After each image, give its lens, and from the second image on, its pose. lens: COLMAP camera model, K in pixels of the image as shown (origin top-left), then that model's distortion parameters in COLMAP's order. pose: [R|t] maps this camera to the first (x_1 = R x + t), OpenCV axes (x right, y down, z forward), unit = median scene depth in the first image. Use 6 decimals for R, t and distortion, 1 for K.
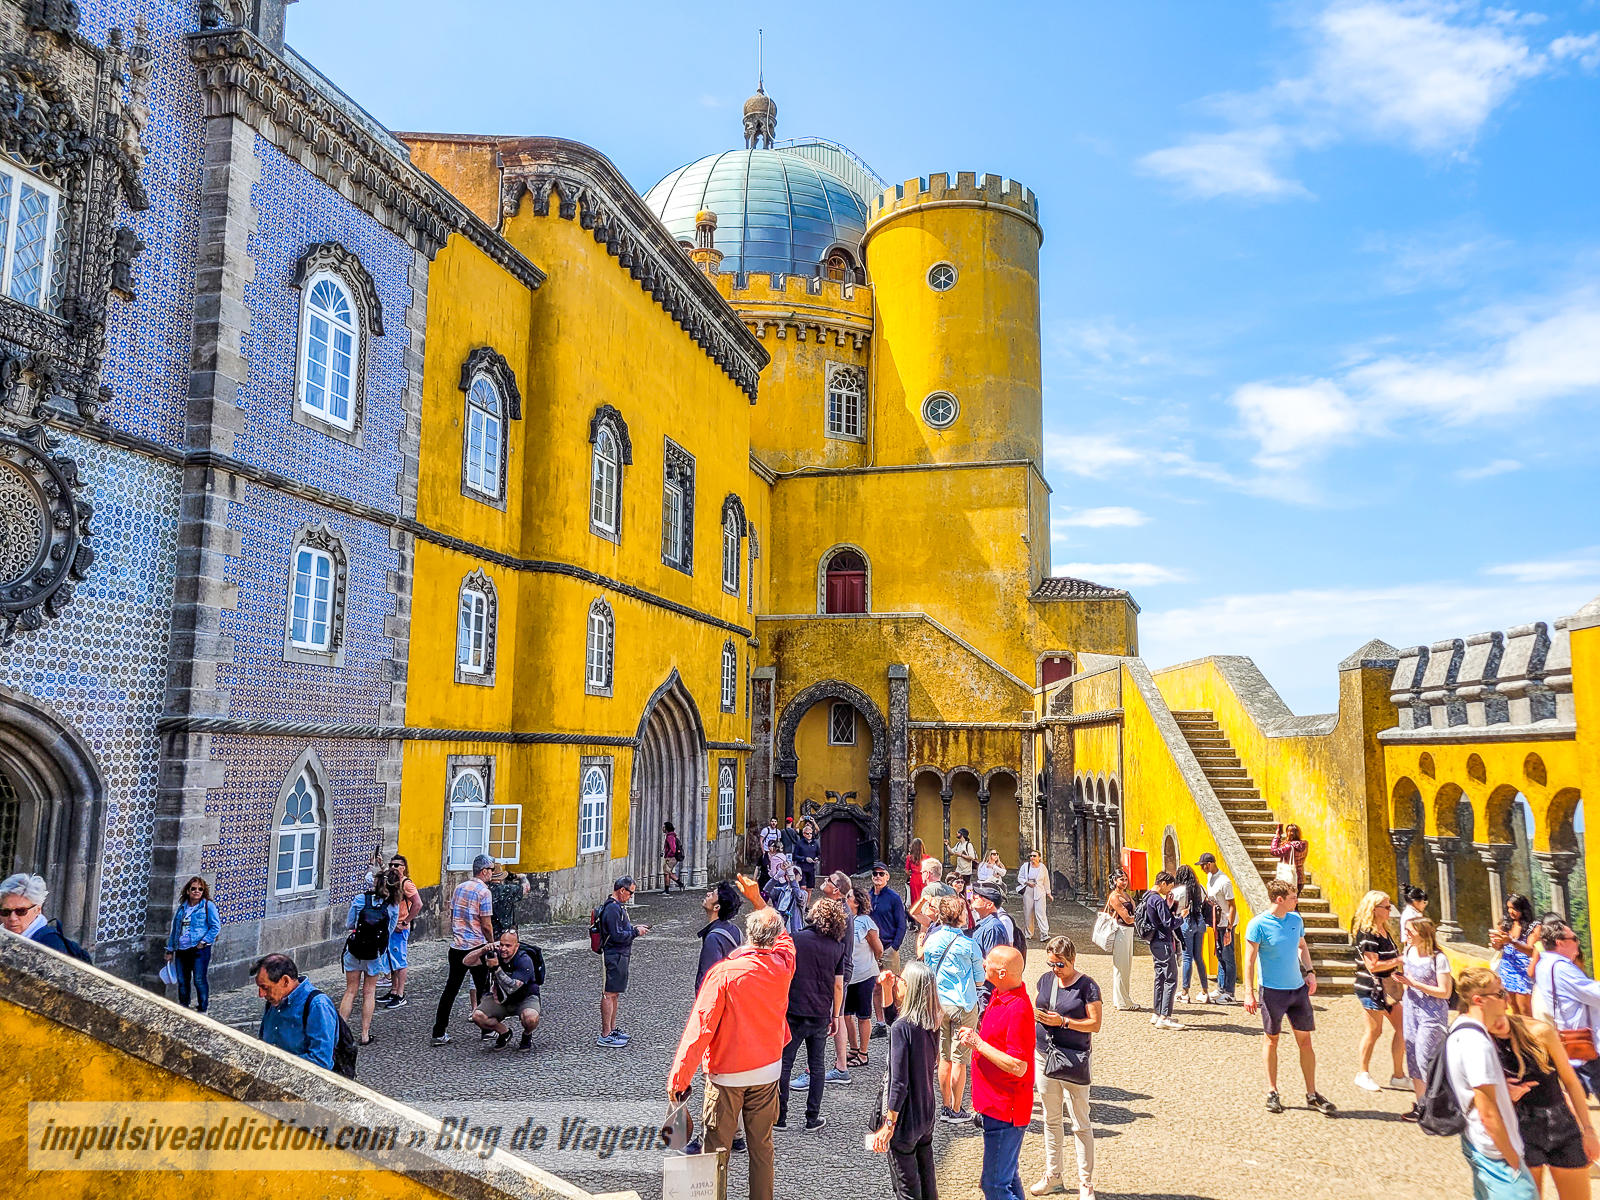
lens RADIAL K [[1225.8, 0, 801.2], [0, 1225.8, 598.6], [0, 0, 1]] dist [0.057612, -0.058513]
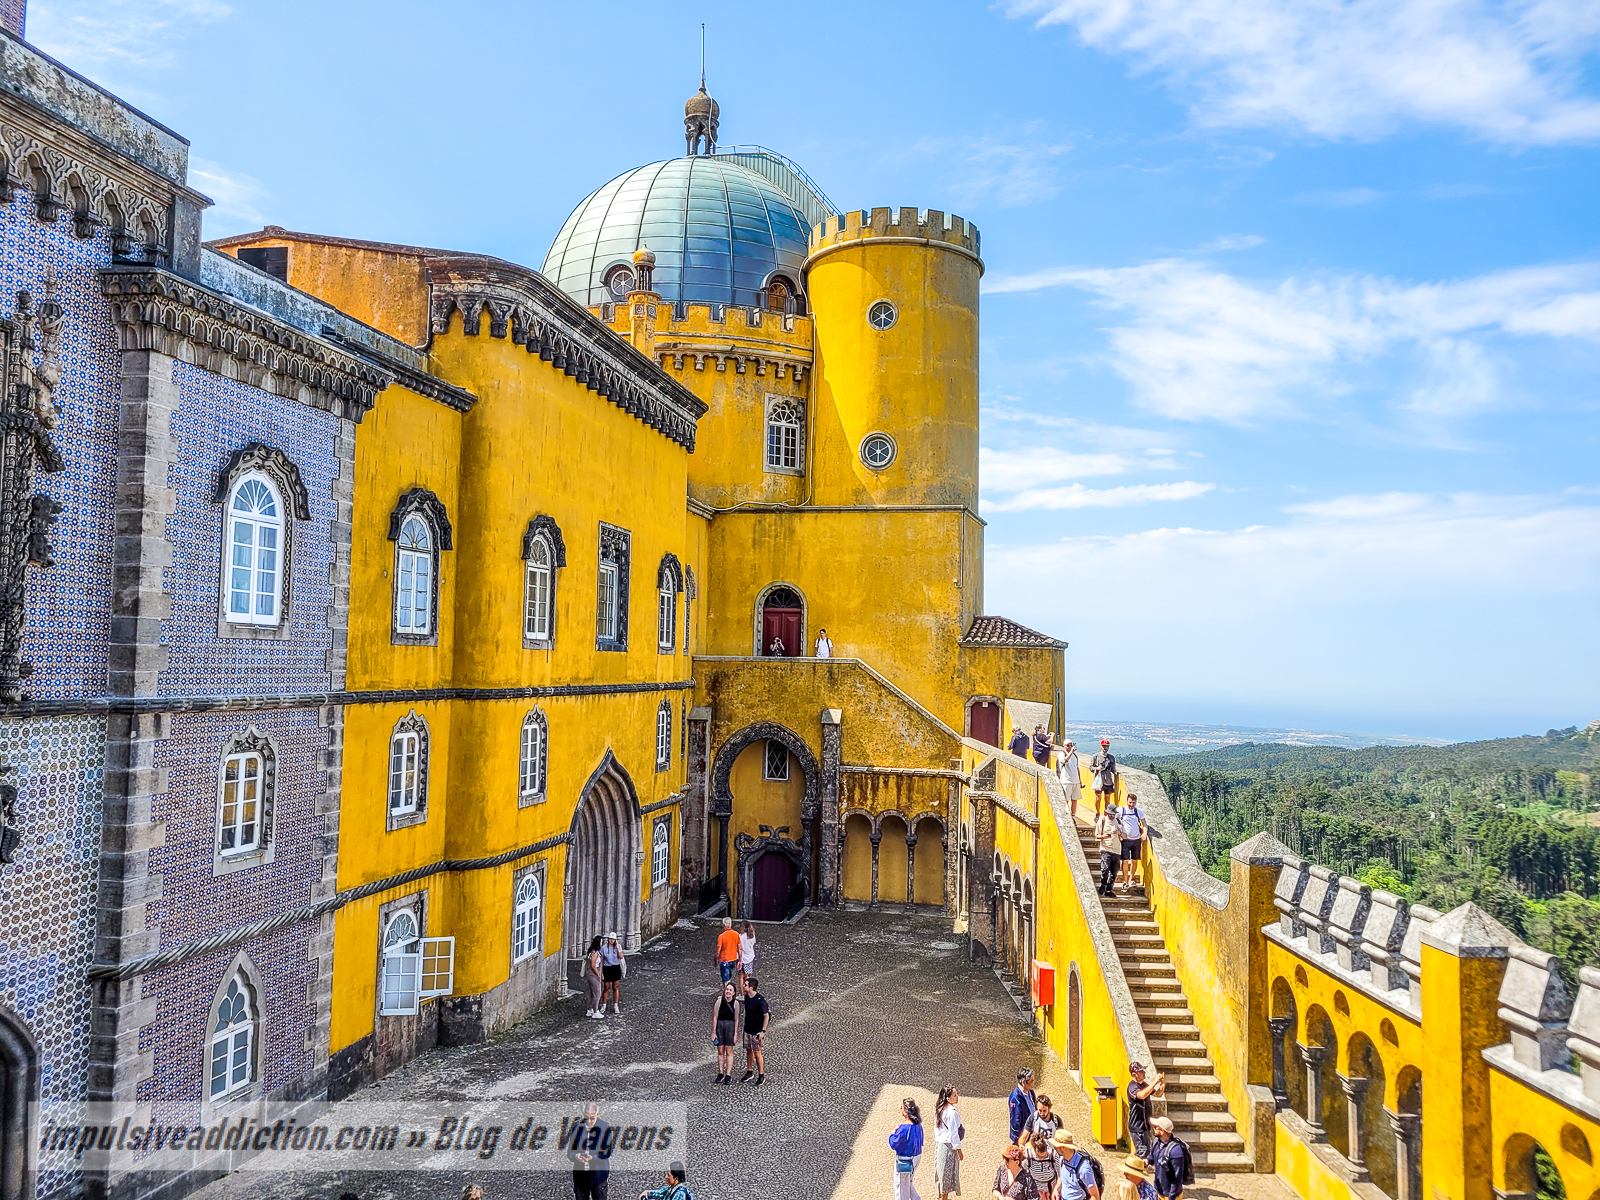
lens RADIAL K [[1225.8, 0, 814.3], [0, 1225.8, 609.8], [0, 0, 1]] dist [0.057612, -0.058513]
pose [[0.998396, 0.011118, 0.055508, 0.011206], [-0.015599, 0.996595, 0.080962, -0.178226], [-0.054419, -0.081698, 0.995170, -0.017284]]
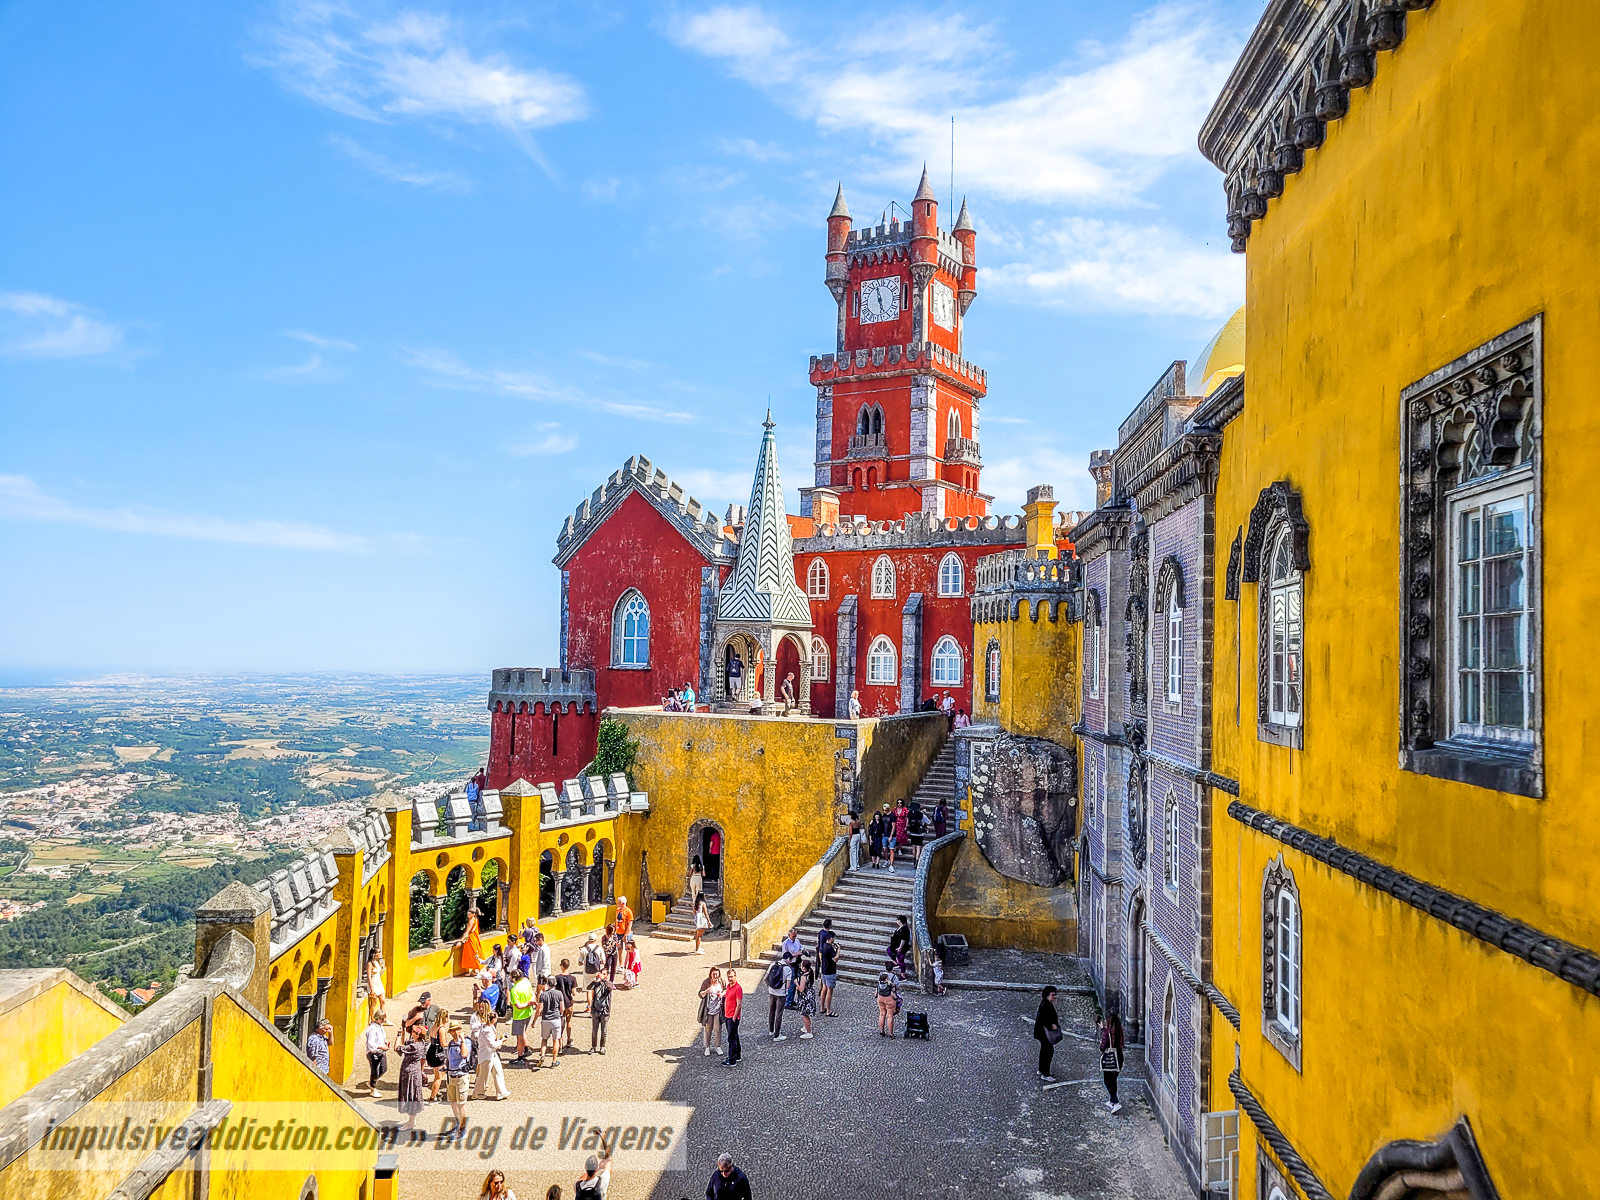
lens RADIAL K [[1225.8, 0, 796.3], [0, 1225.8, 604.2], [0, 0, 1]] dist [0.057612, -0.058513]
pose [[-0.989666, -0.041709, -0.137194, 0.123389], [-0.017524, 0.984771, -0.172973, -0.014182], [0.142319, -0.168781, -0.975325, 1.595401]]
